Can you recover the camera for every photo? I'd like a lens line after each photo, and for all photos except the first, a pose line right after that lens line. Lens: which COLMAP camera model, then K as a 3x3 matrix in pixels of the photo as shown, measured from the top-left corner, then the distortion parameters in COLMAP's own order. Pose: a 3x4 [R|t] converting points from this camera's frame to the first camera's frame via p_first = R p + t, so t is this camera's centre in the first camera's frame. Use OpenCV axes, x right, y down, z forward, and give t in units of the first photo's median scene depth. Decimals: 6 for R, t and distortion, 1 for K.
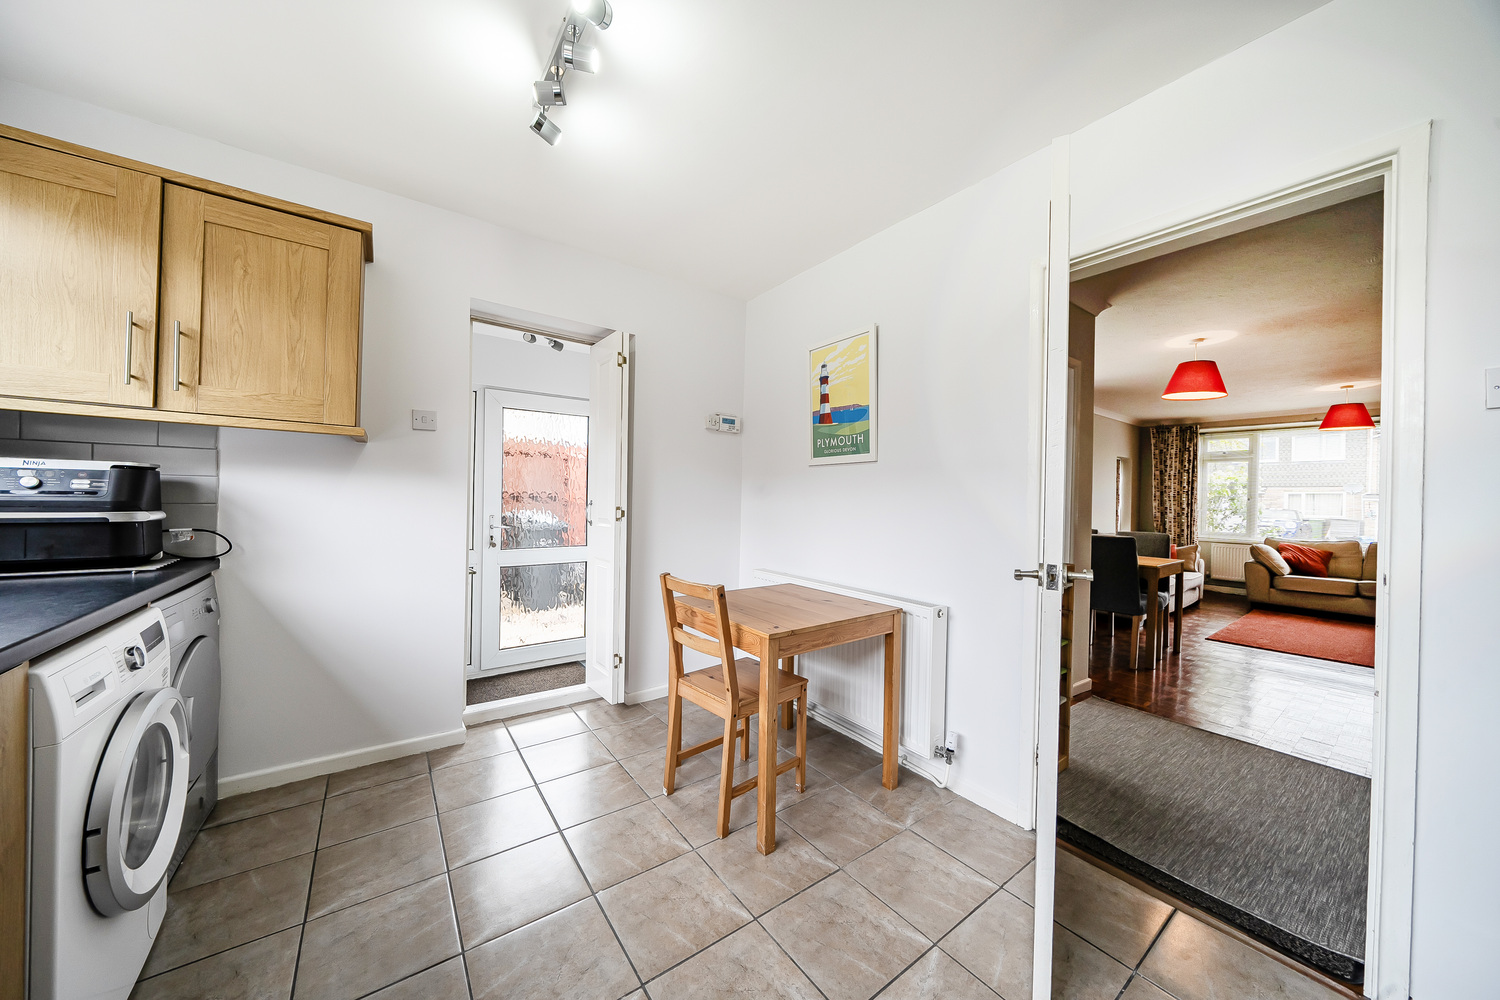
lens RADIAL K [[511.4, 0, 747.6], [0, 511.4, 498.7], [0, 0, 1]] dist [-0.008810, -0.000160]
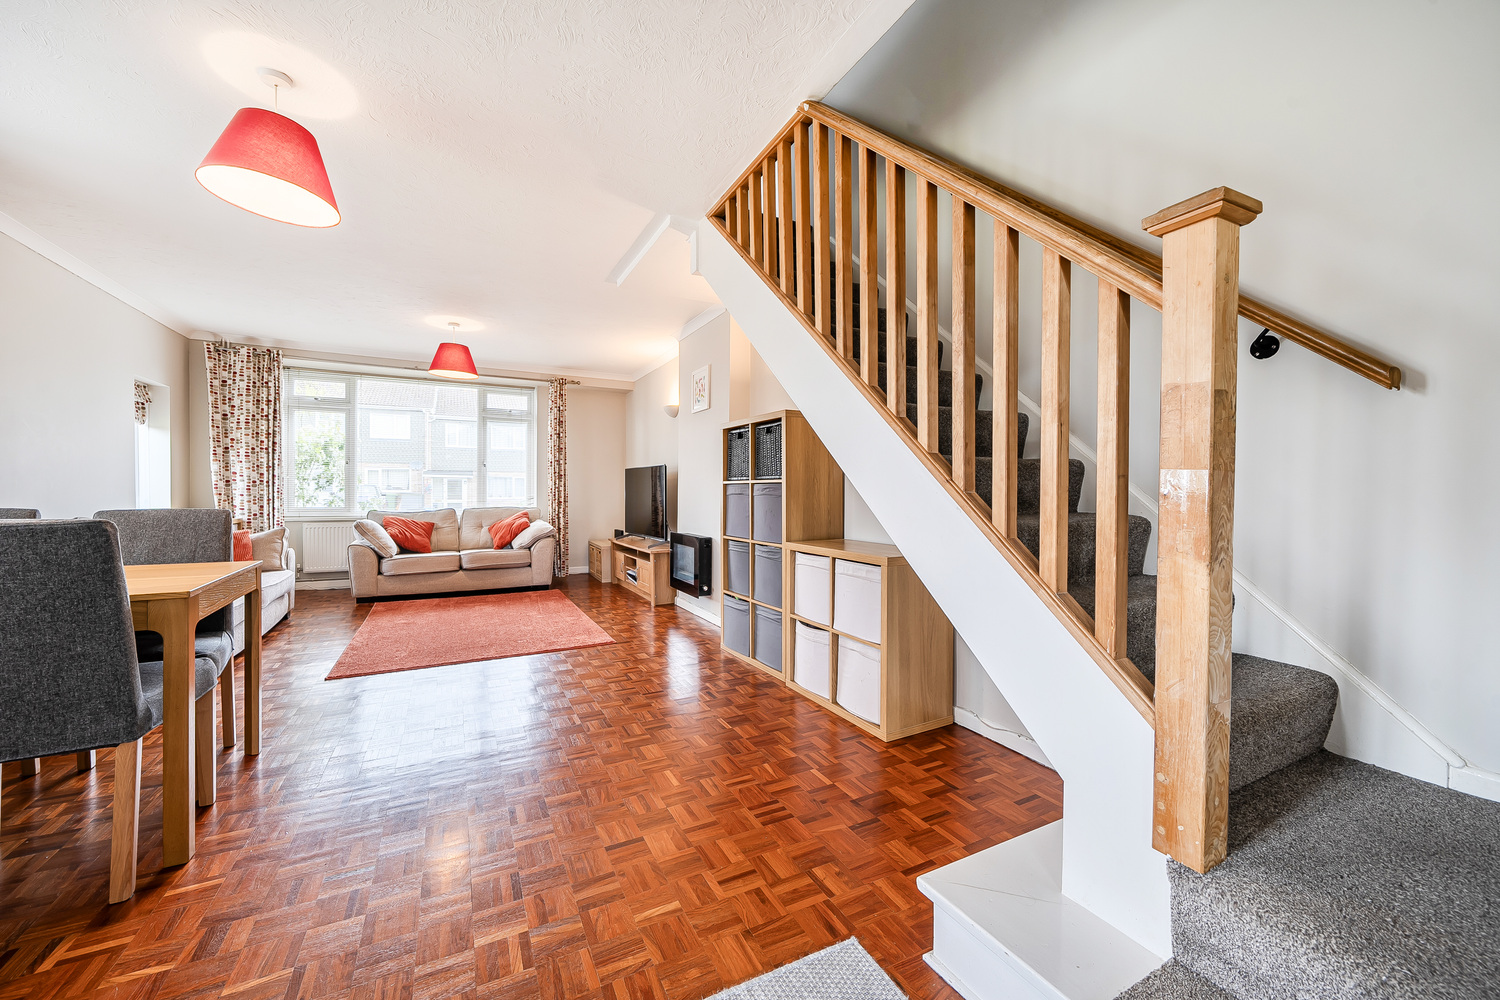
lens RADIAL K [[547.9, 0, 729.9], [0, 547.9, 498.4], [0, 0, 1]] dist [0.001927, 0.000409]
pose [[0.157517, -0.030756, 0.987037, 0.254265], [-0.003062, 0.999495, 0.031633, 0.026837], [-0.987512, -0.008005, 0.157343, 0.292623]]
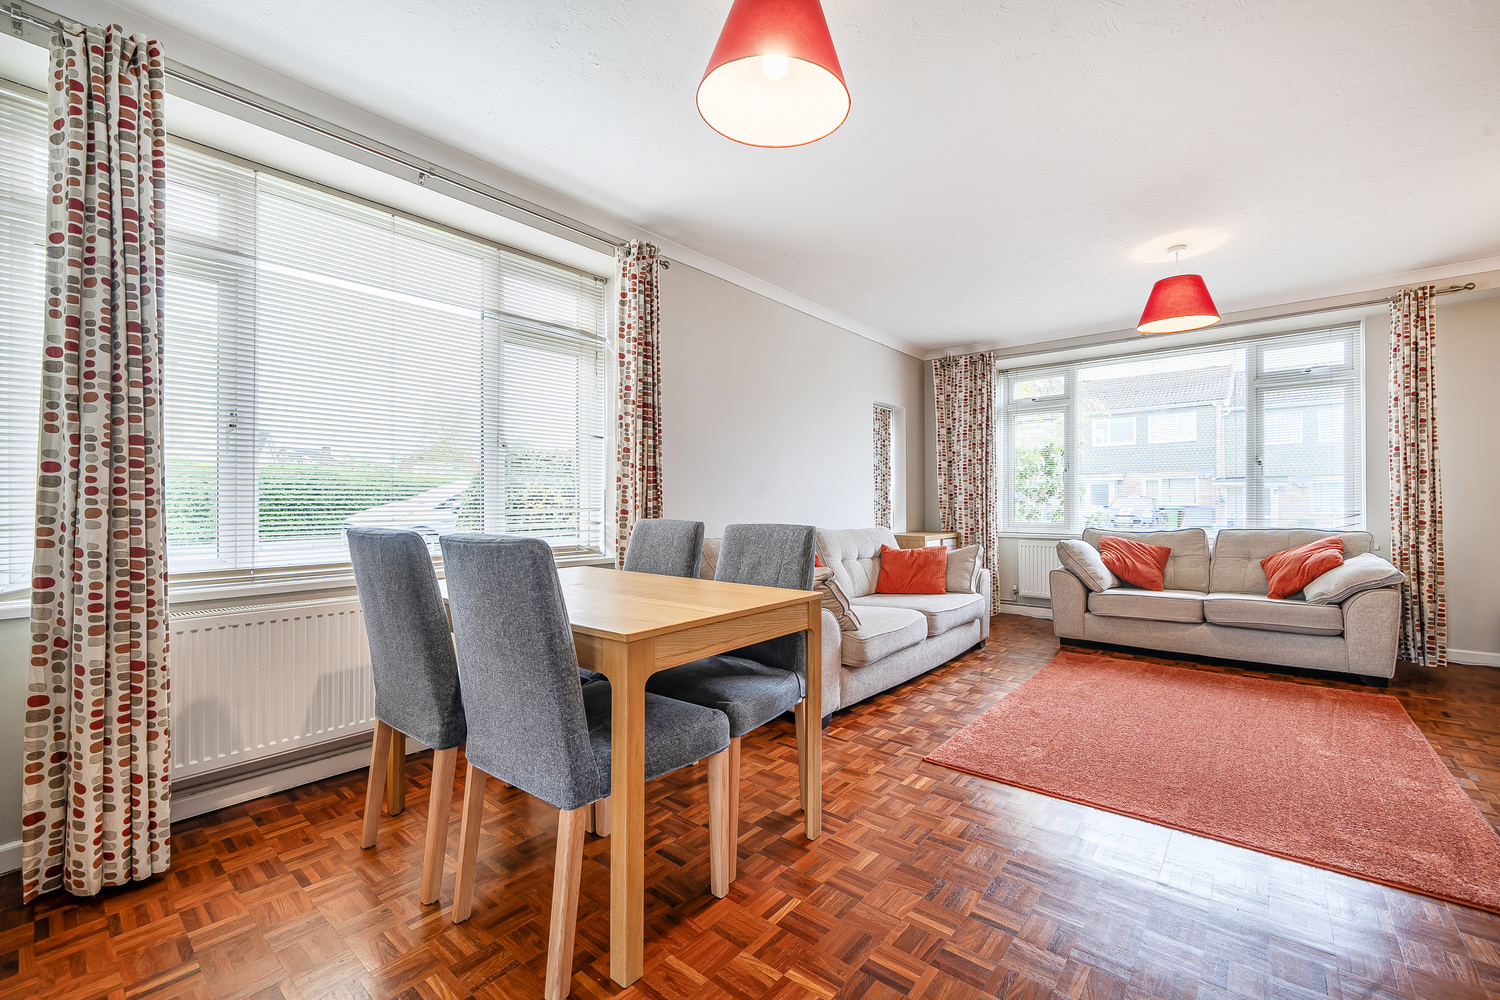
lens RADIAL K [[600.9, 0, 764.9], [0, 600.9, 500.4], [0, 0, 1]] dist [0.000641, -0.006588]
pose [[0.969884, -0.020894, 0.242671, 0.430424], [0.021545, 0.999768, -0.000028, 0.031223], [-0.242614, 0.005255, 0.970109, 0.350408]]
